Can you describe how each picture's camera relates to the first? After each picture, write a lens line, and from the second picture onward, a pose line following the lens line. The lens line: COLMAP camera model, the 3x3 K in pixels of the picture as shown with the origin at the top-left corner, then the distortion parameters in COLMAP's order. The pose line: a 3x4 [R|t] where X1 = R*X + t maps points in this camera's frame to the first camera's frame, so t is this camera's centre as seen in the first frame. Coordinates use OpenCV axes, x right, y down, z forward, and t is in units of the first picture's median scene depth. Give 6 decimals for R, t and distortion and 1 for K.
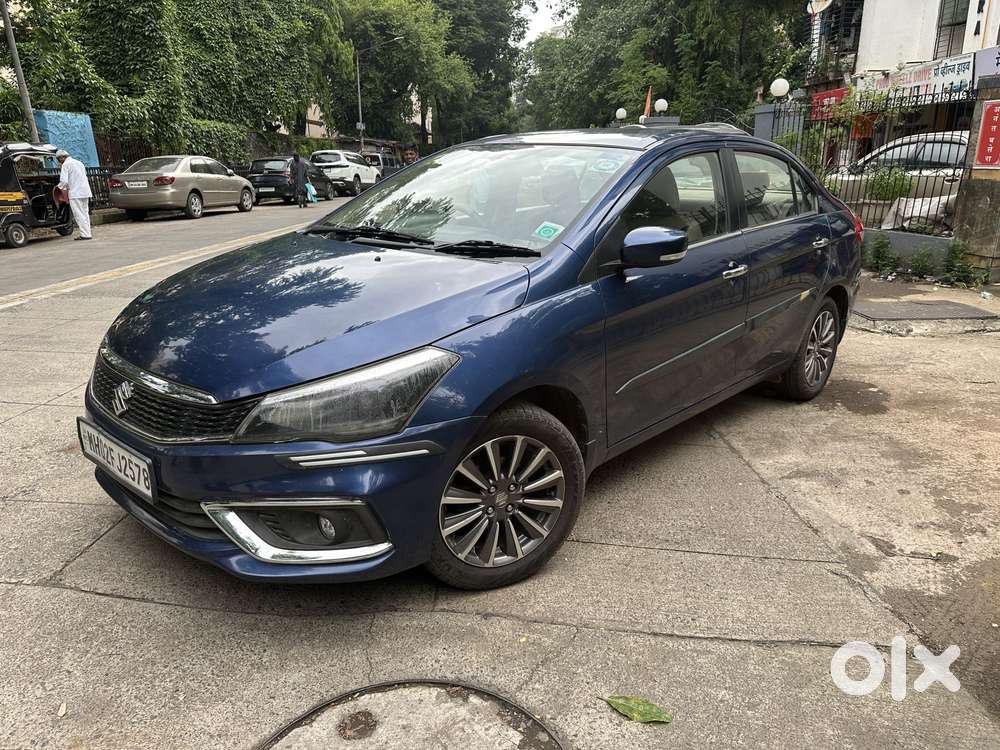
lens RADIAL K [[707.7, 0, 506.5], [0, 707.7, 374.8], [0, 0, 1]] dist [0.025368, -0.032505]
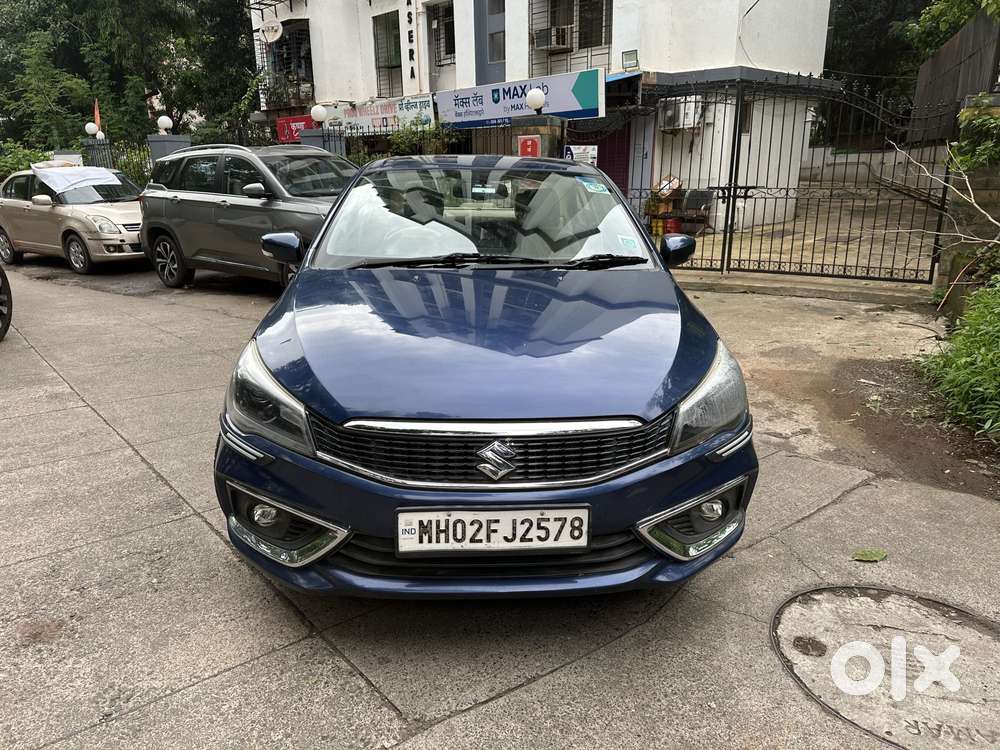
lens RADIAL K [[707.7, 0, 504.4], [0, 707.7, 374.0], [0, 0, 1]] dist [0.025368, -0.032505]
pose [[0.705930, -0.191224, 0.681980, -0.149360], [0.209311, 0.976183, 0.057056, -0.015792], [-0.676648, 0.102469, 0.729142, 0.047614]]
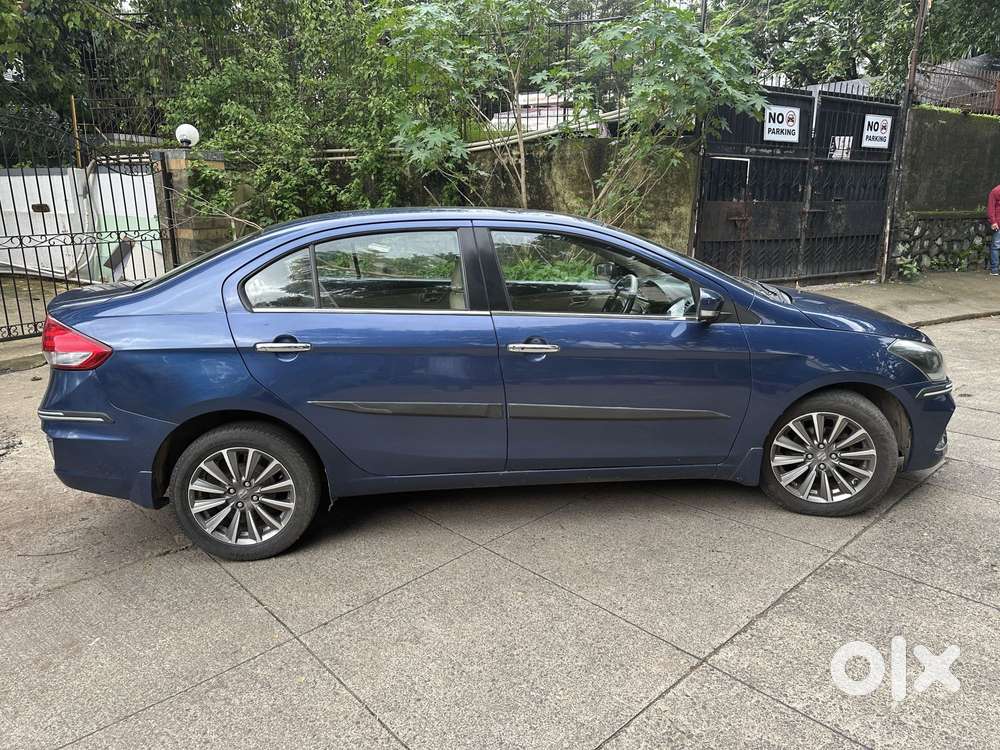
lens RADIAL K [[707.7, 0, 510.3], [0, 707.7, 382.1], [0, 0, 1]] dist [0.025368, -0.032505]
pose [[-0.733264, -0.158335, 0.661252, -0.139752], [0.209813, 0.872362, 0.441547, -0.126544], [-0.646763, 0.462510, -0.606451, 0.386941]]
